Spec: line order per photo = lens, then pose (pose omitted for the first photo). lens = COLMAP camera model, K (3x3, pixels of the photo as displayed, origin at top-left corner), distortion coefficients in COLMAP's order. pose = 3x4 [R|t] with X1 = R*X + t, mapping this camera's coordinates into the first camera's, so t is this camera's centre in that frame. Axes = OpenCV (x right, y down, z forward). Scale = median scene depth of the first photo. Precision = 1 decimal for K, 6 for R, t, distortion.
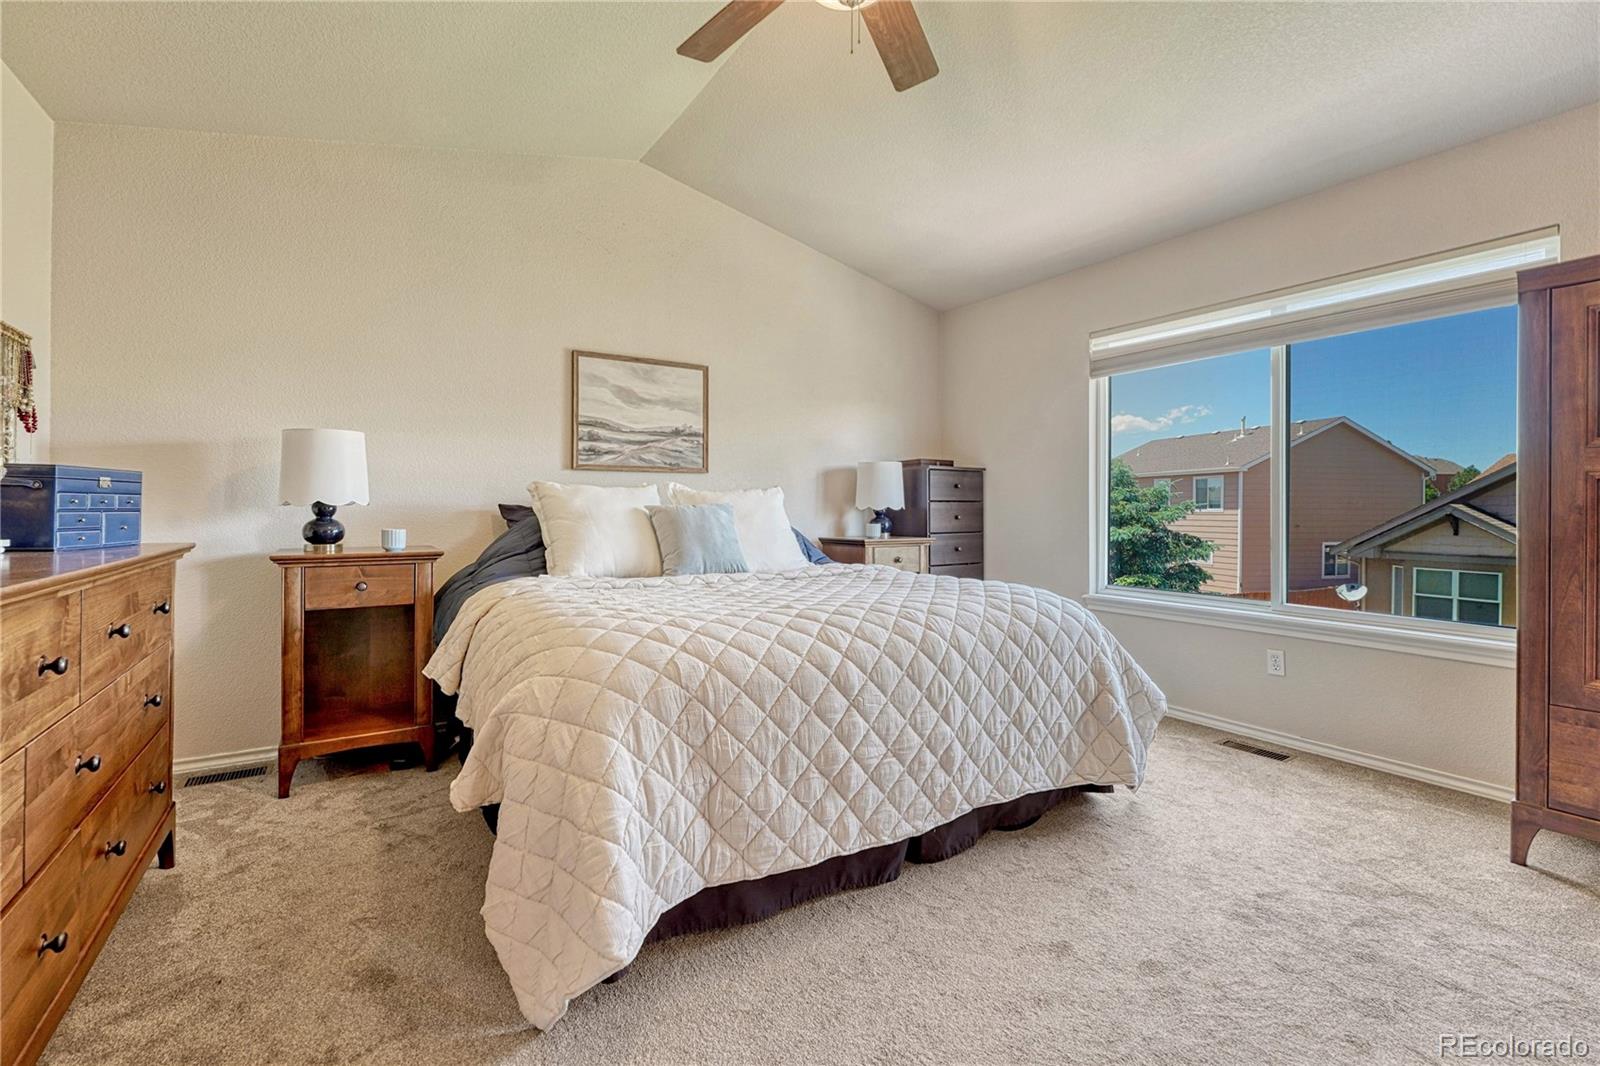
lens RADIAL K [[682.4, 0, 797.0], [0, 682.4, 502.1], [0, 0, 1]] dist [-0.000515, -0.000126]
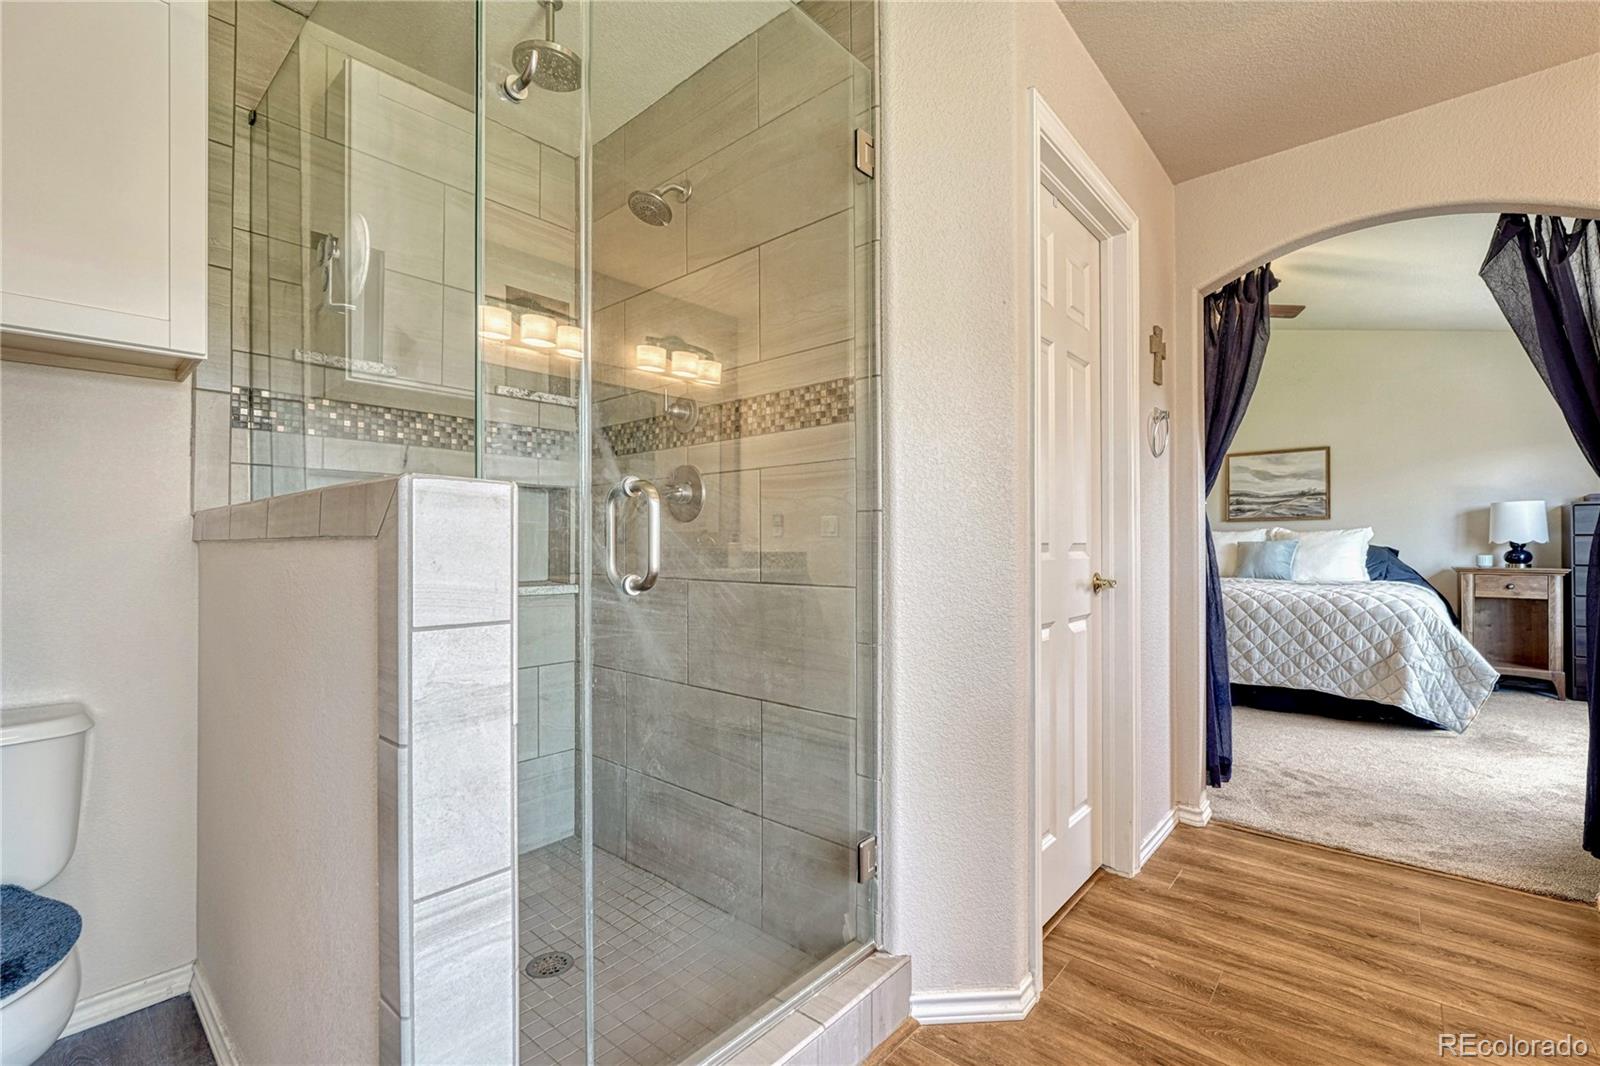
lens RADIAL K [[686.1, 0, 800.0], [0, 686.1, 533.0], [0, 0, 1]] dist [-0.000621, -0.000058]
pose [[0.268169, -0.019946, -0.963165, 1.053276], [0.008806, 0.999795, -0.018253, 0.004271], [0.963332, -0.003587, 0.268290, -0.528524]]
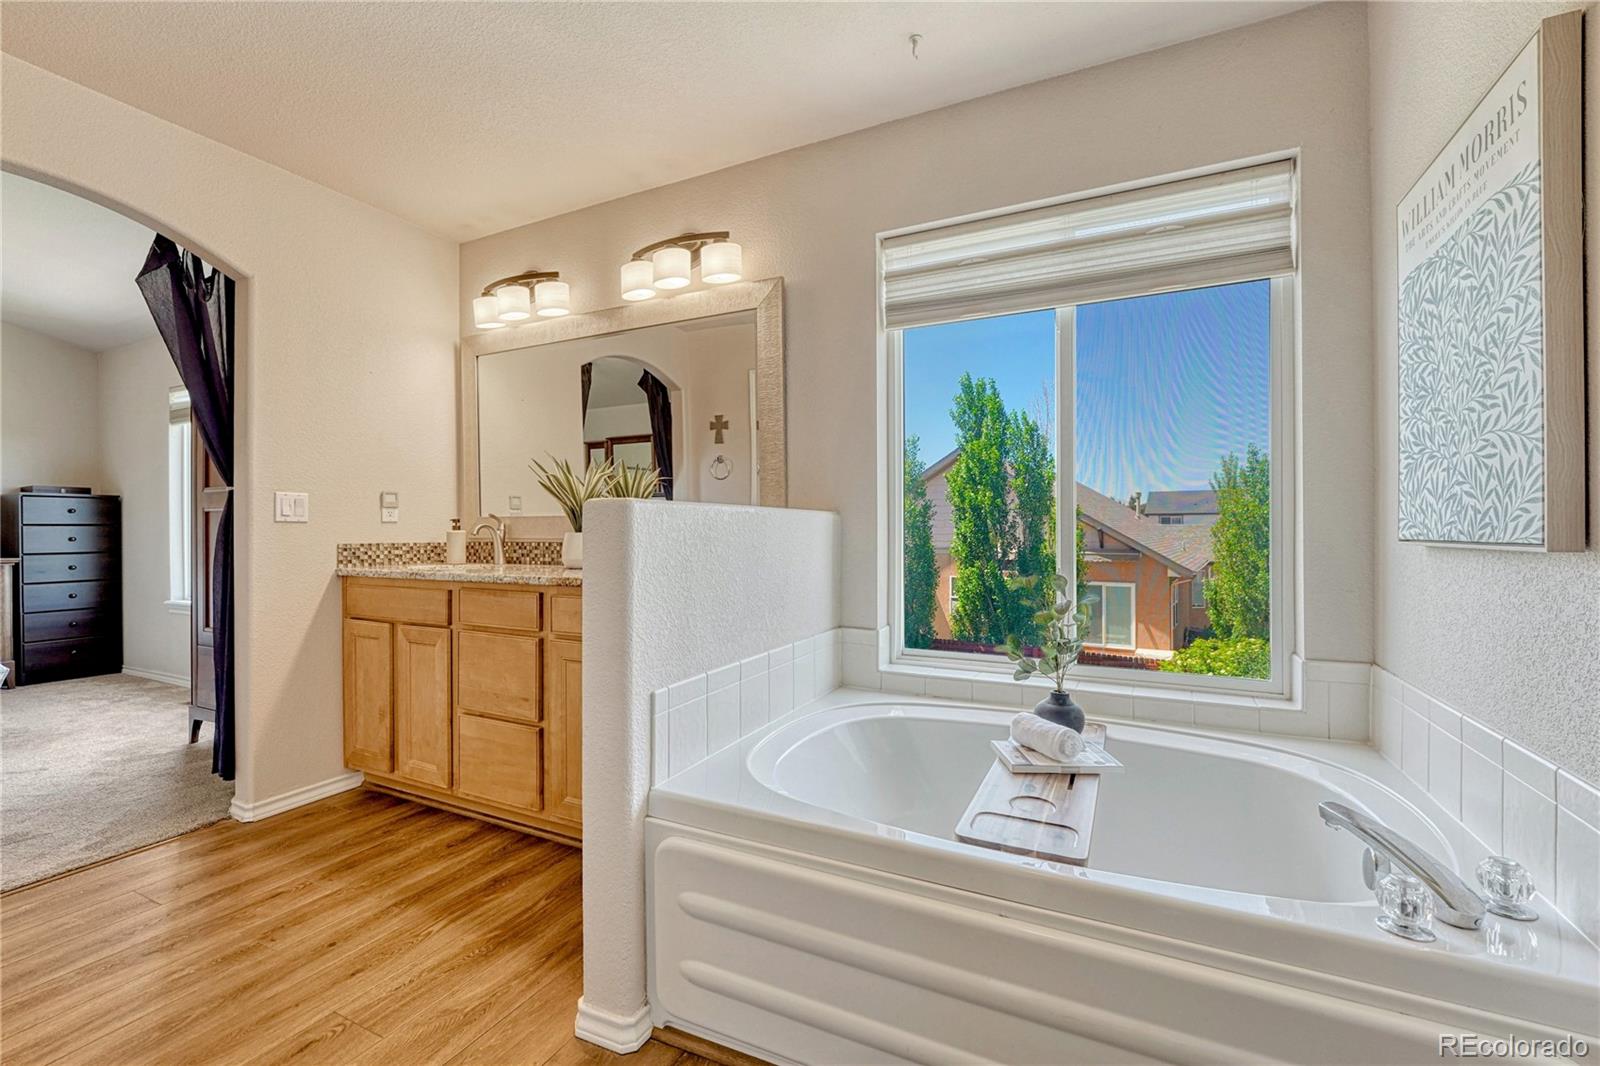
lens RADIAL K [[678.0, 0, 800.0], [0, 678.0, 533.0], [0, 0, 1]] dist [-0.013754, 0.000075]
pose [[0.856439, -0.004642, 0.516228, 0.834631], [-0.000307, 0.999955, 0.009500, 0.000048], [-0.516248, -0.008295, 0.856399, -0.654029]]
